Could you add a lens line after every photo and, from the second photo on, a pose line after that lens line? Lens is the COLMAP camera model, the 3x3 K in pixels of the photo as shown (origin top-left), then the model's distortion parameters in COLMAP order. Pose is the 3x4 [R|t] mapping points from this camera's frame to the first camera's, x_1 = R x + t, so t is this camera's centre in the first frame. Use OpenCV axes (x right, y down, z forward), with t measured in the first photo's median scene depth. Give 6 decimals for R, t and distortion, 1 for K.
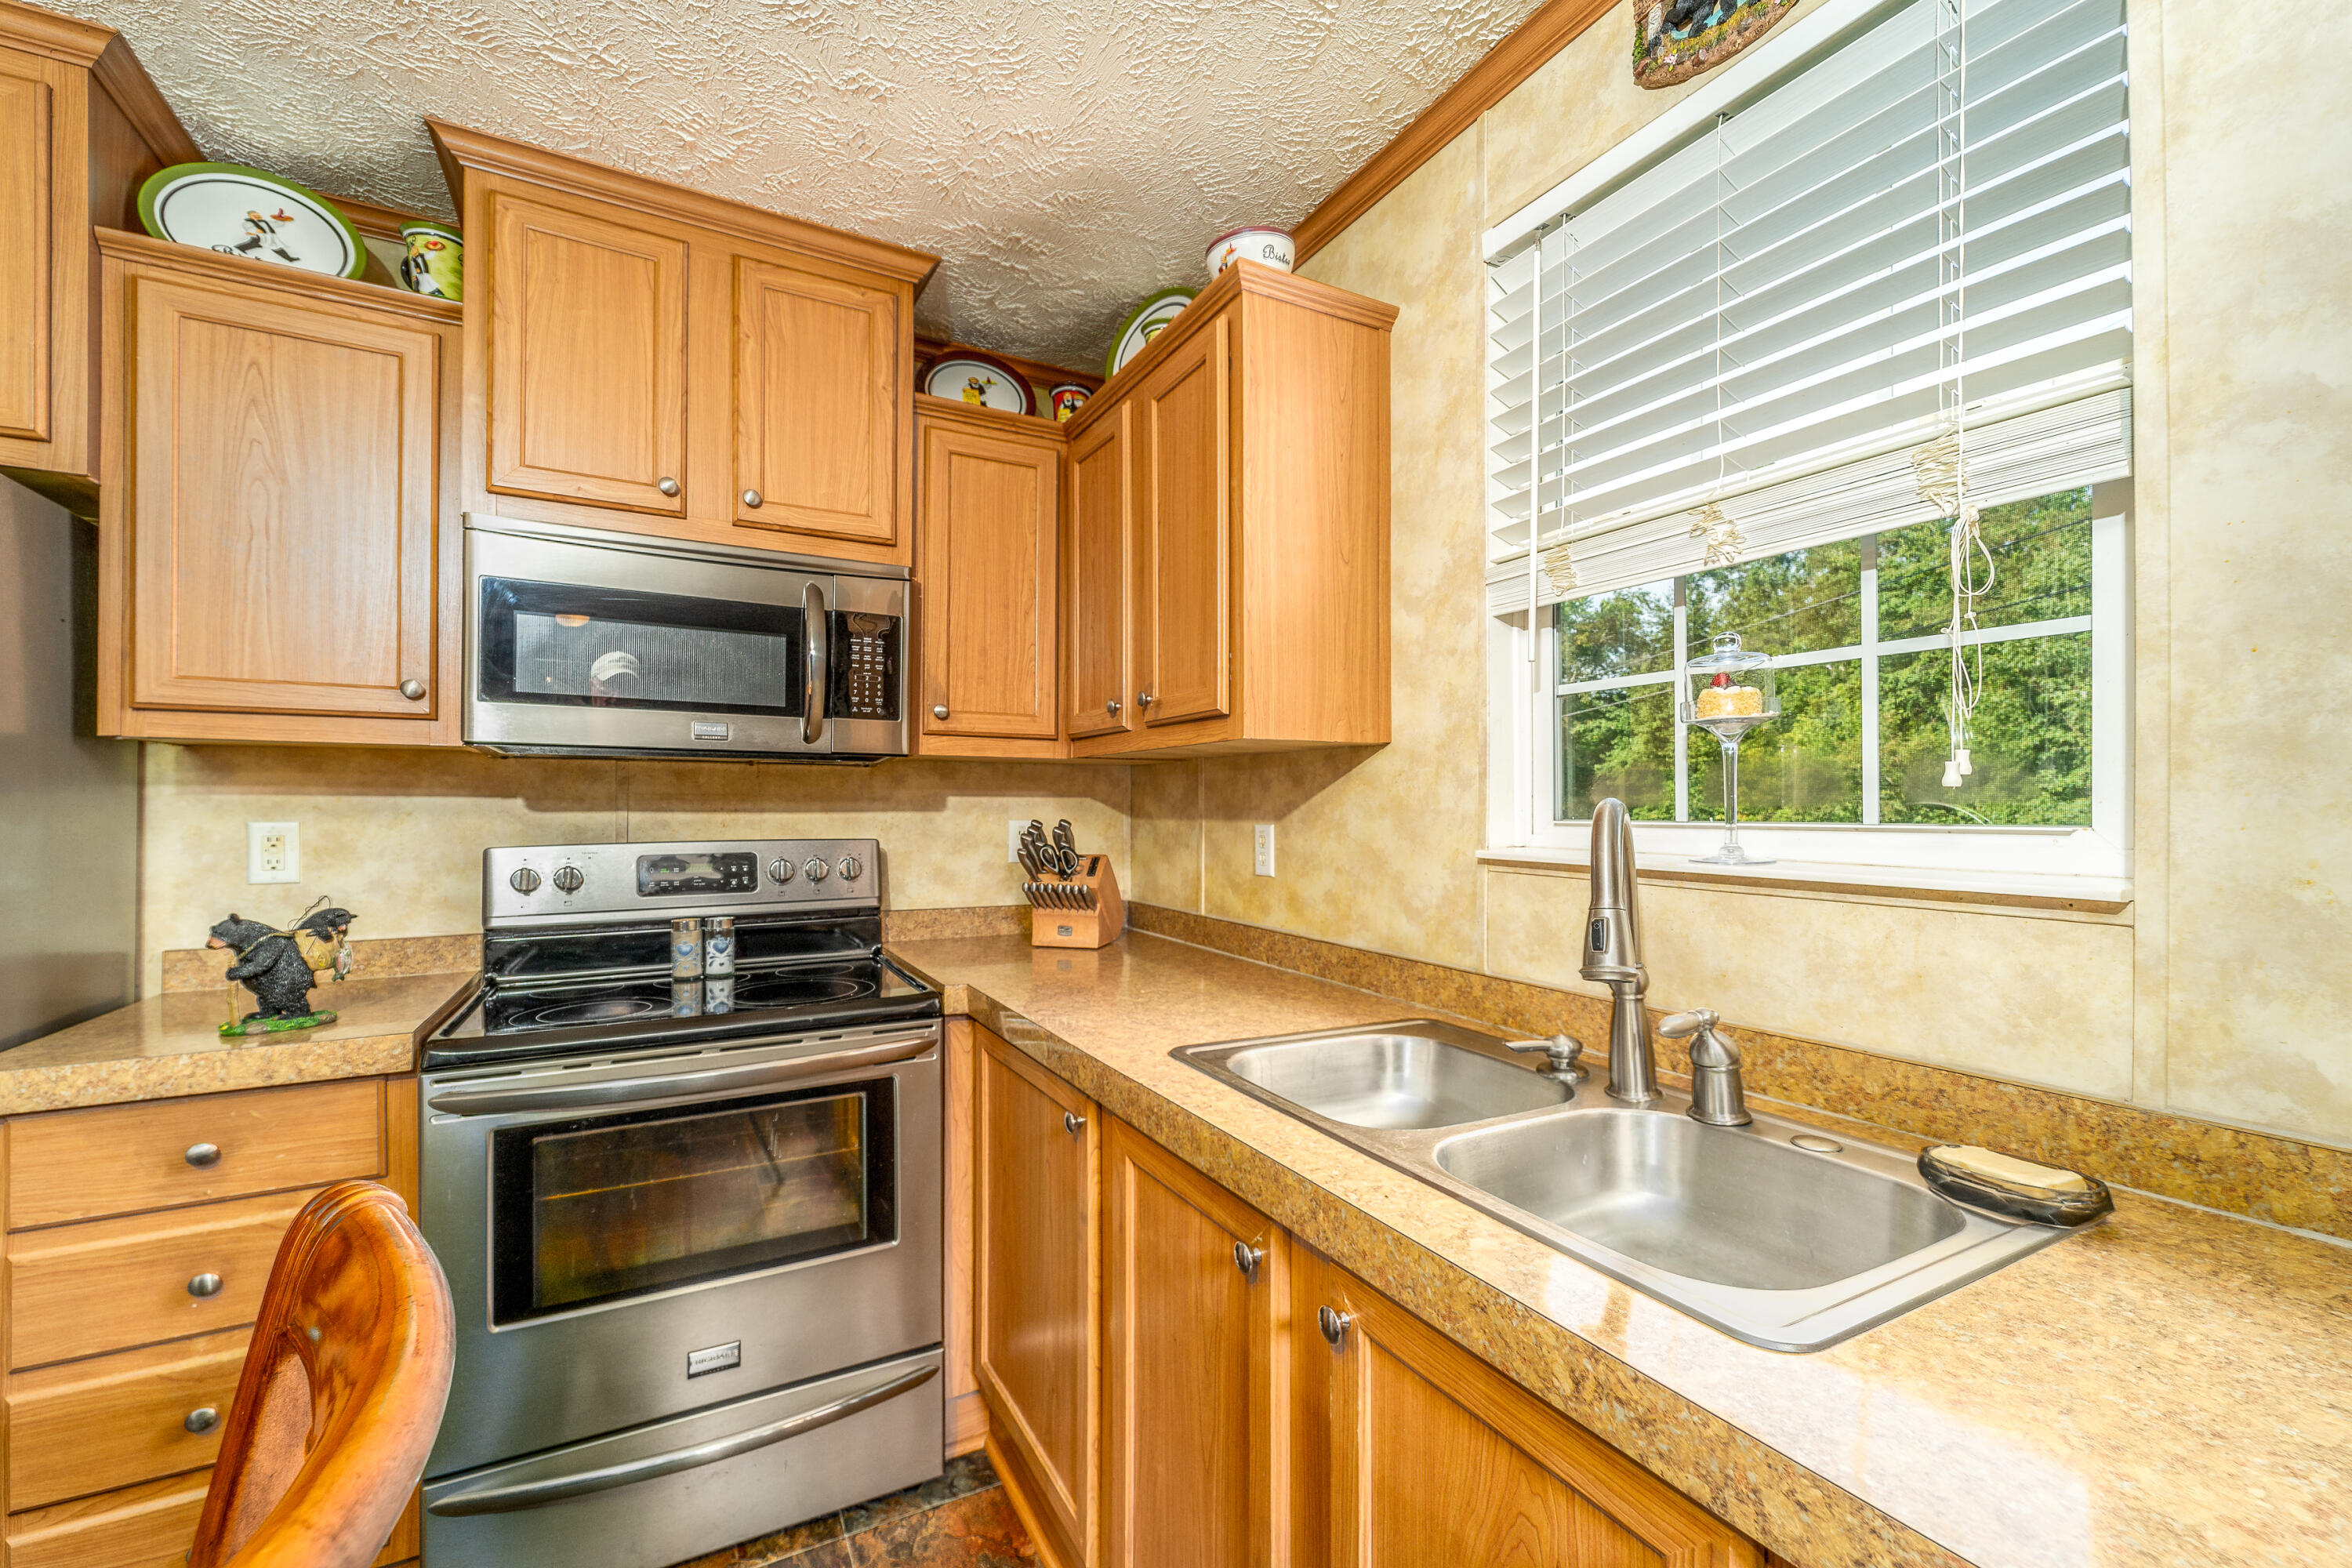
lens RADIAL K [[946.8, 0, 1134.4], [0, 946.8, 804.6], [0, 0, 1]] dist [0.001999, 0.000059]
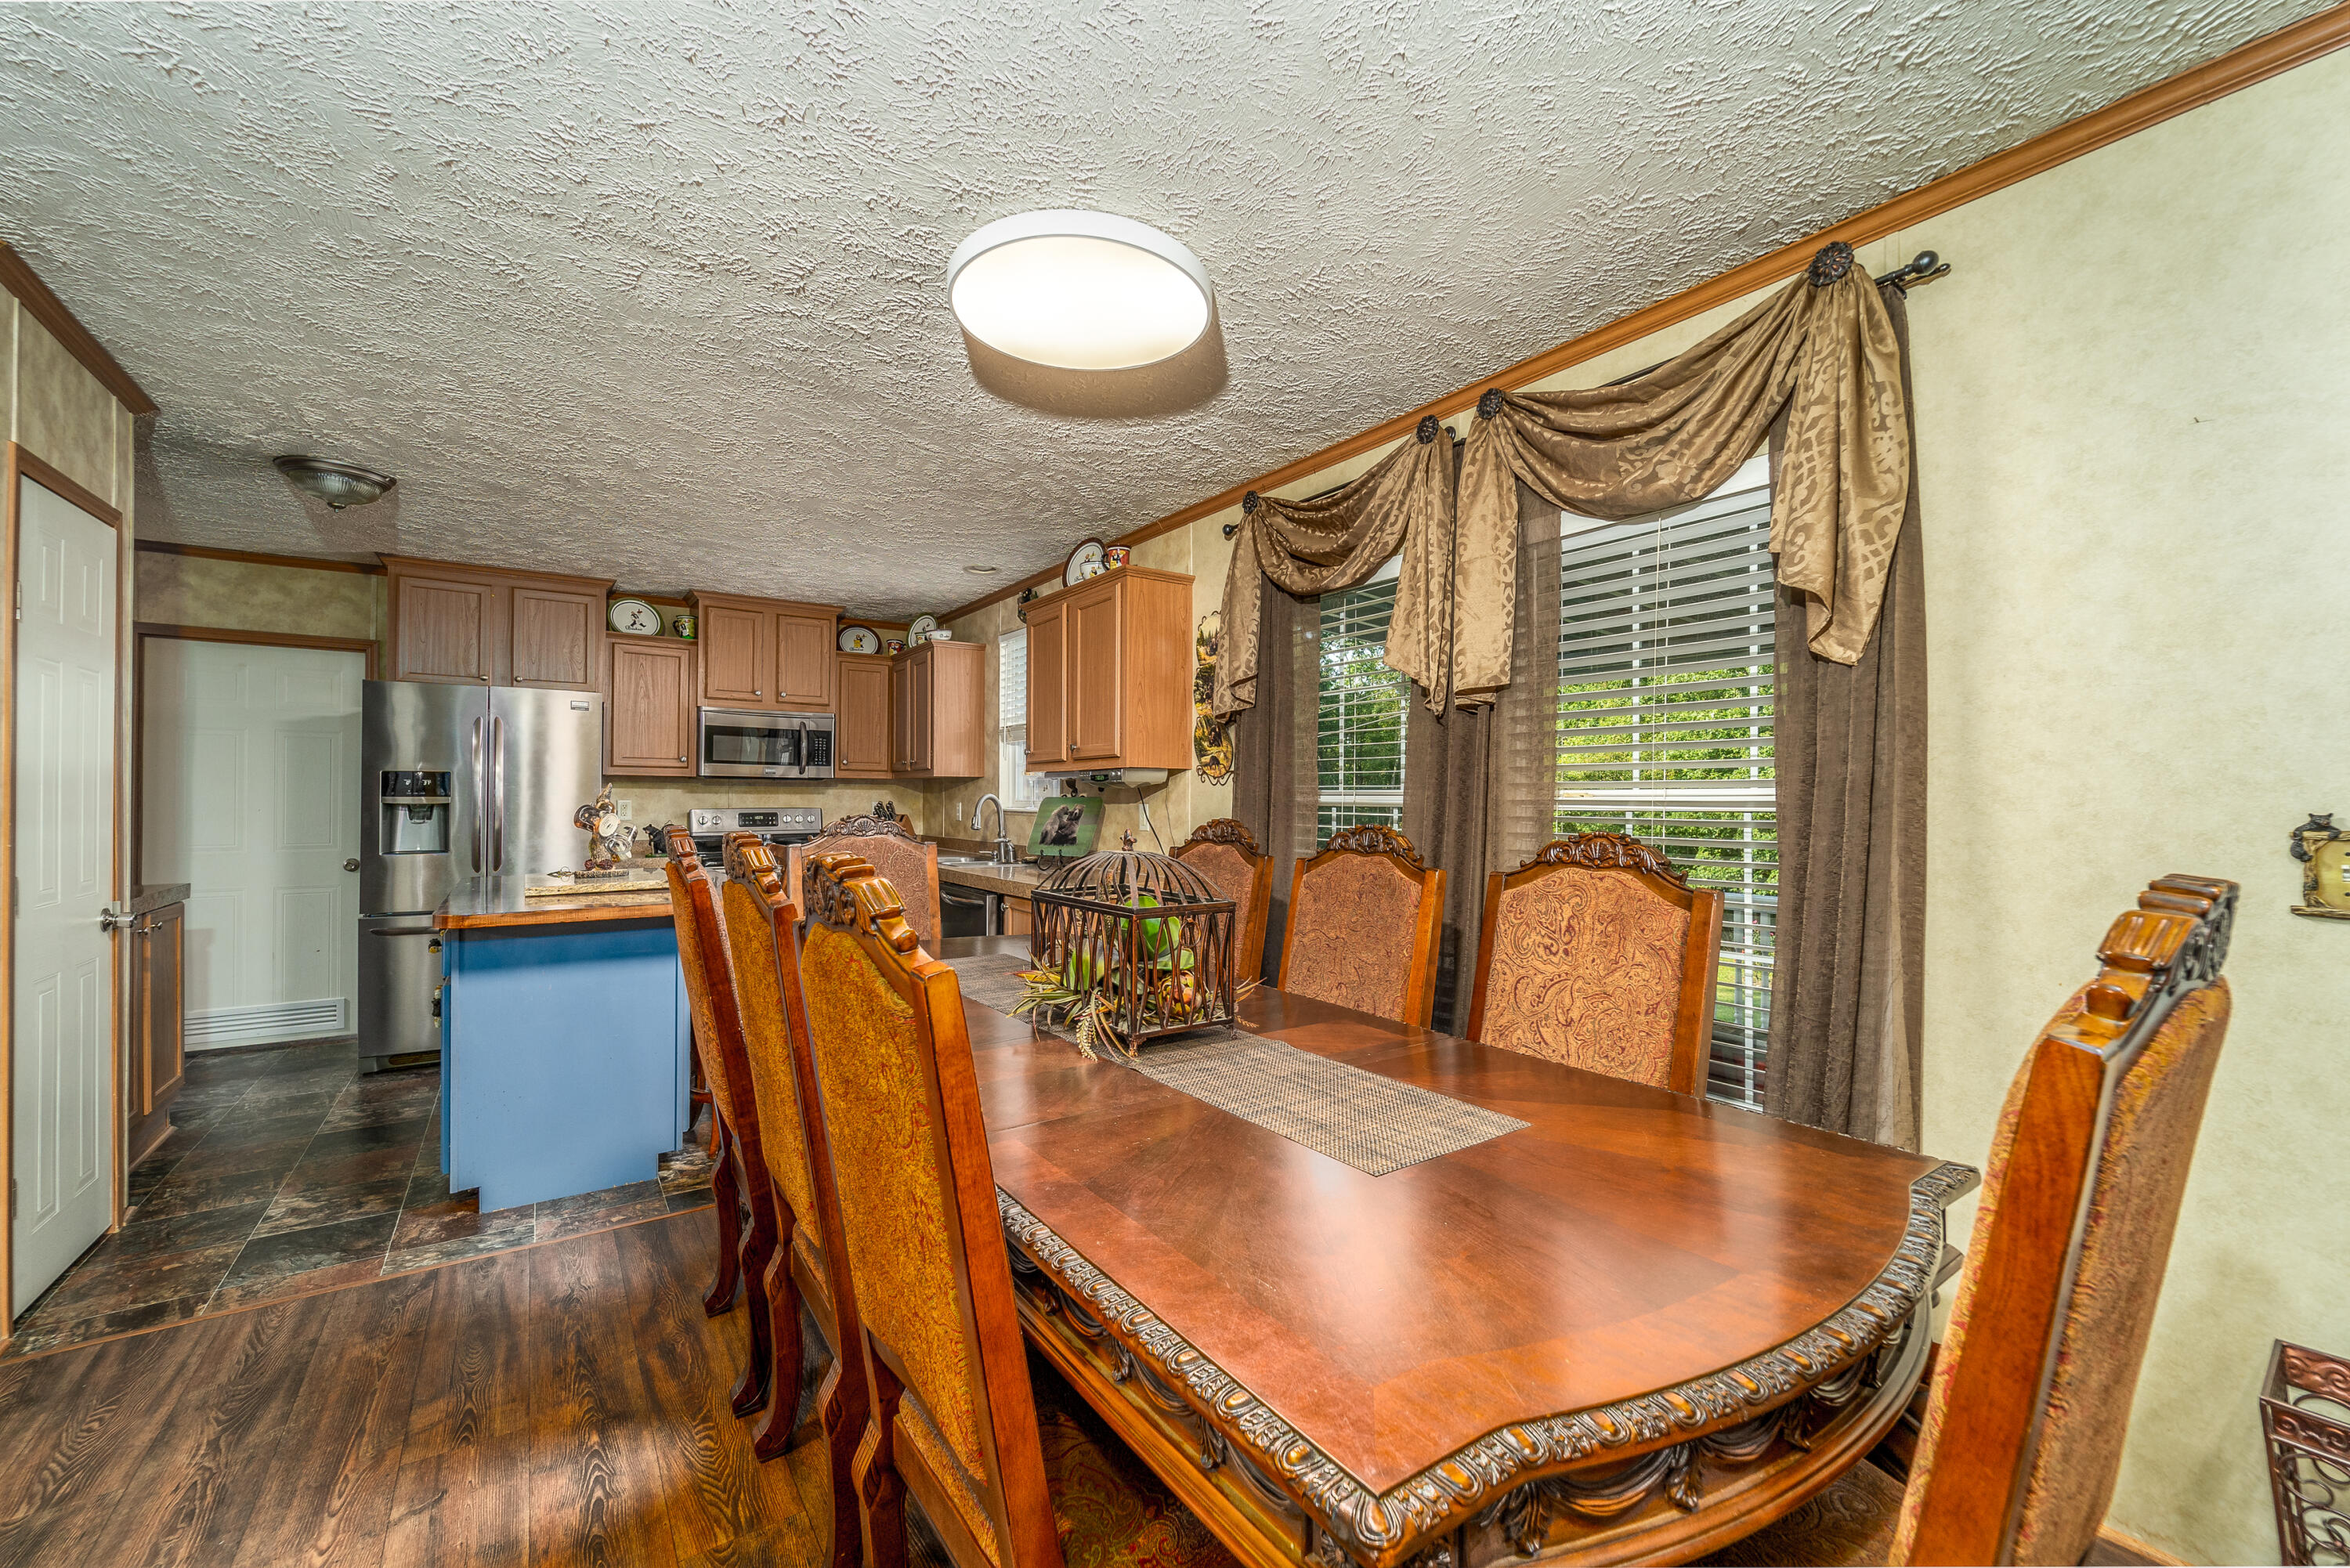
lens RADIAL K [[945.9, 0, 1159.2], [0, 945.9, 789.8], [0, 0, 1]] dist [0.001999, 0.000059]
pose [[0.989147, 0.004257, 0.146865, 0.369854], [-0.003174, 0.999966, -0.007605, 0.003799], [-0.146892, 0.007056, 0.989127, -2.343644]]
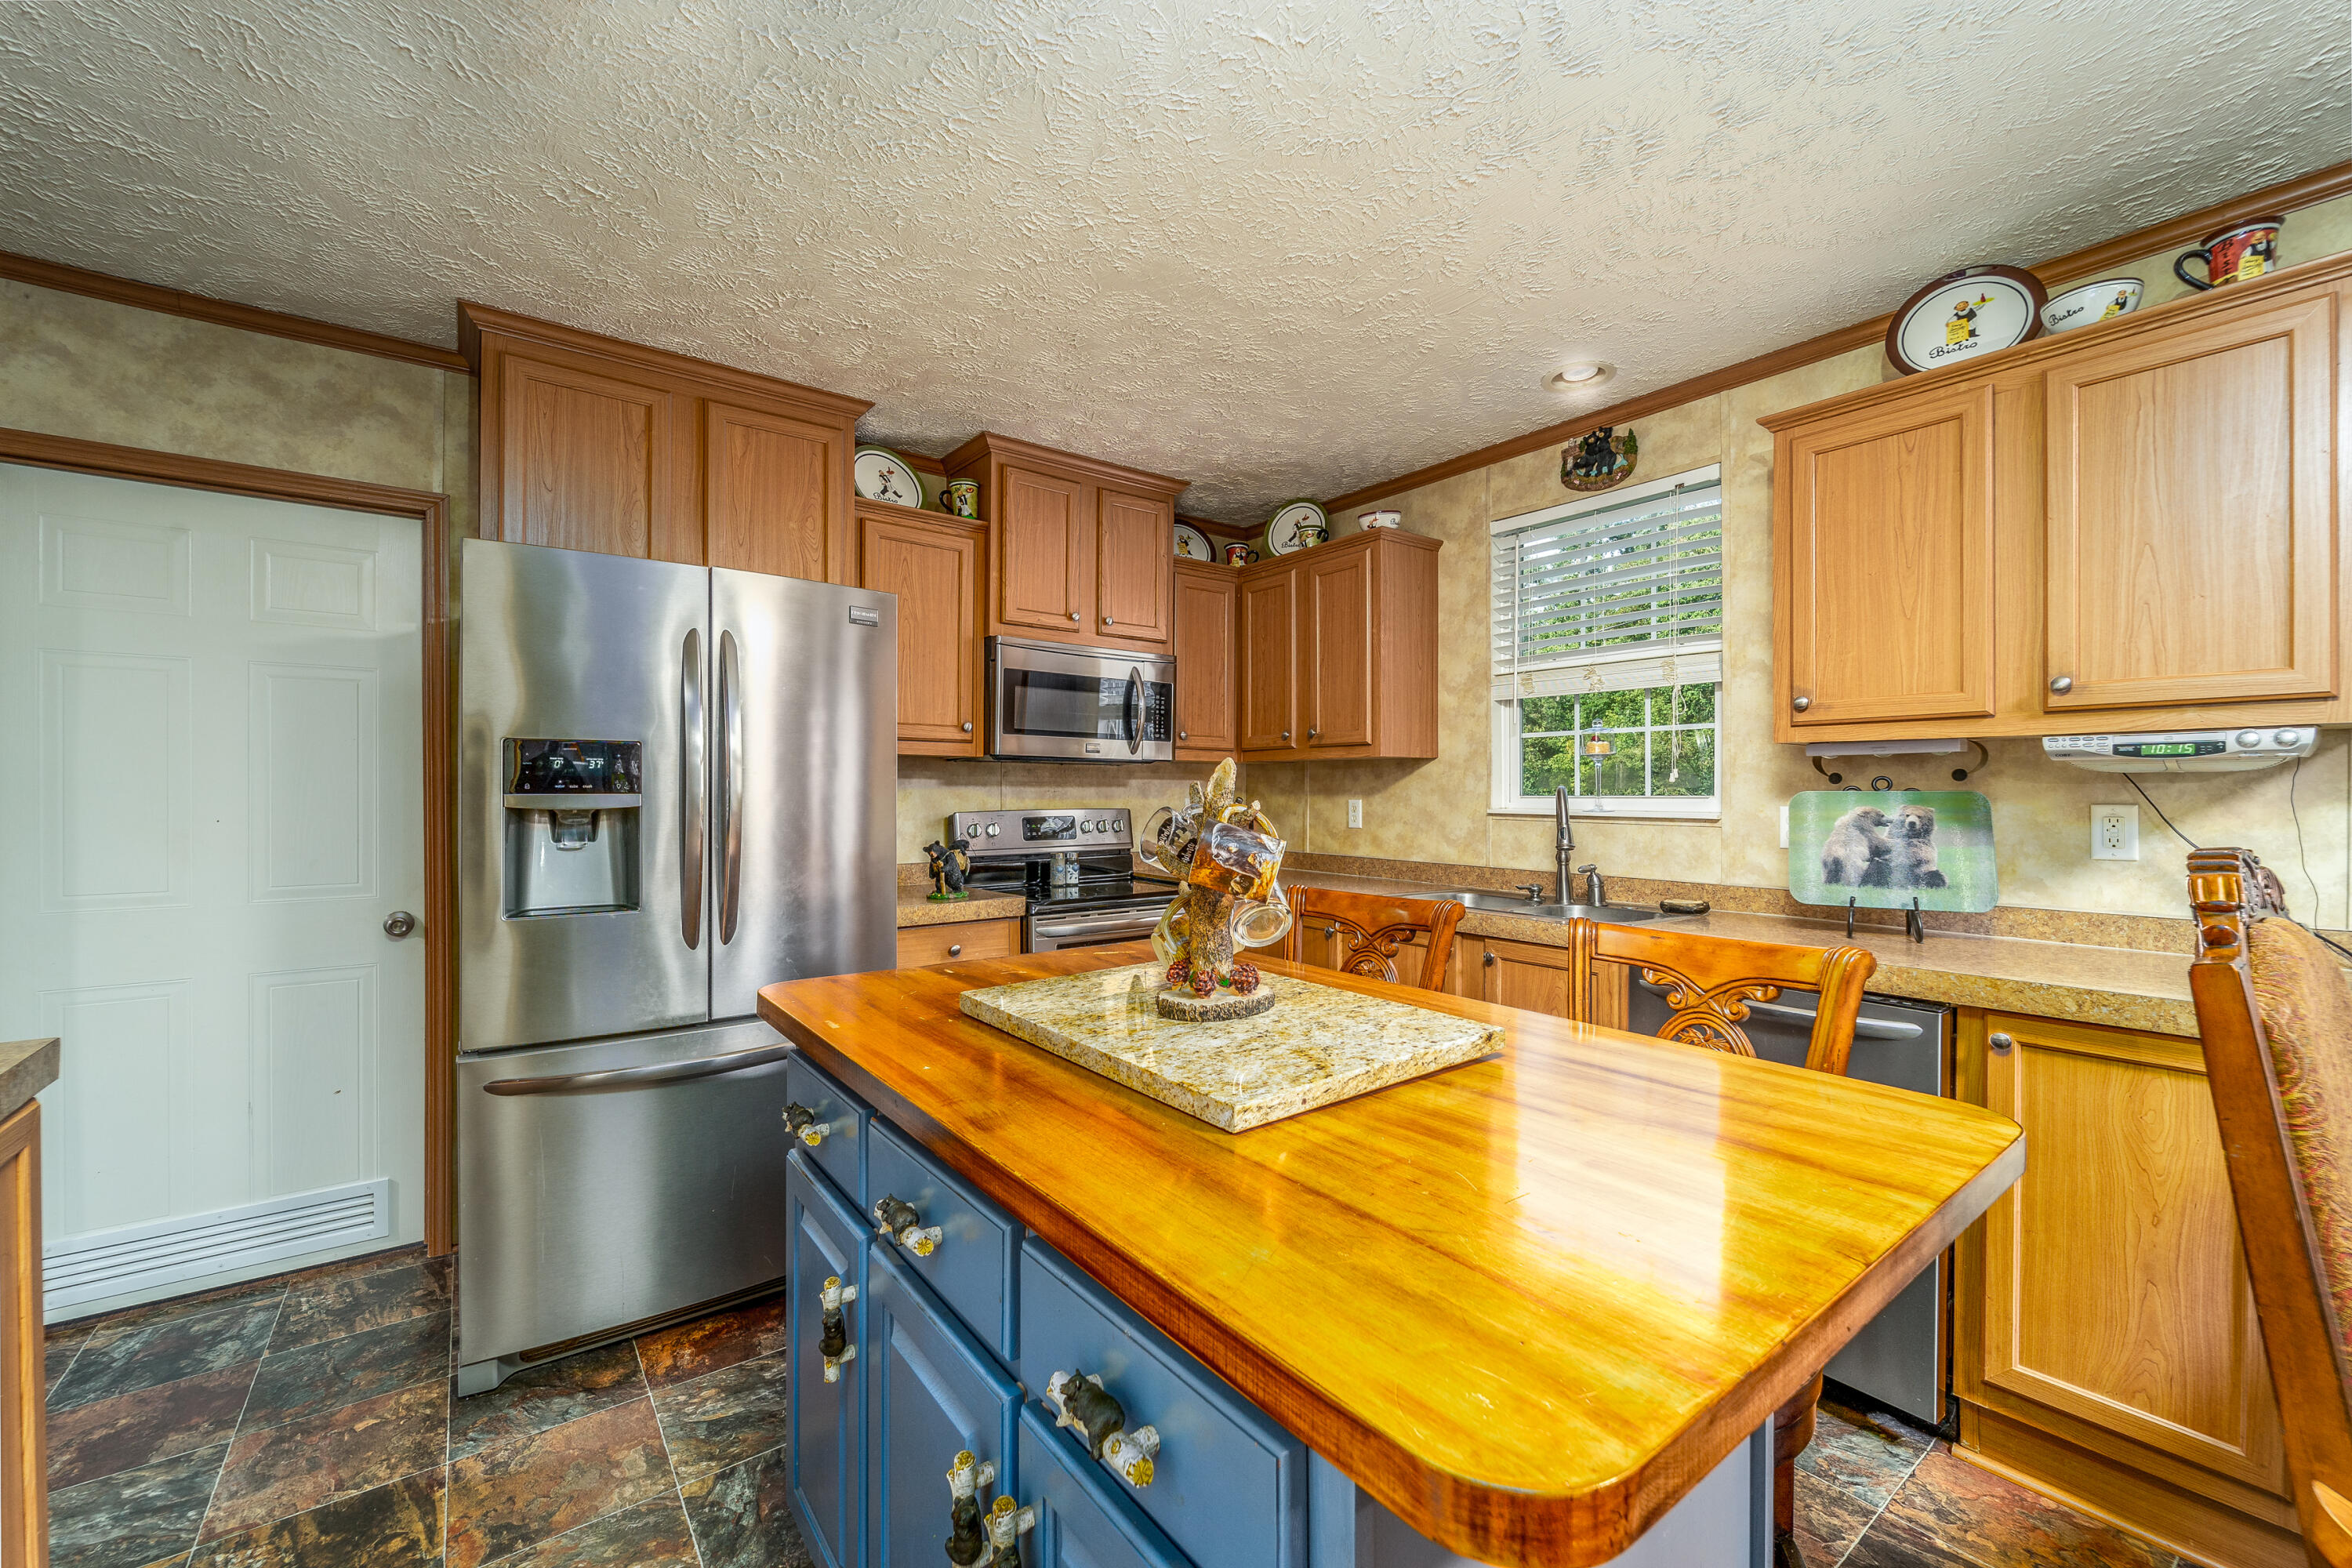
lens RADIAL K [[946.8, 0, 1172.3], [0, 946.8, 789.2], [0, 0, 1]] dist [0.001999, 0.000059]
pose [[0.983658, 0.001411, 0.180042, -0.660665], [-0.001382, 0.999999, -0.000286, 0.003120], [-0.180043, 0.000033, 0.983659, -0.892462]]
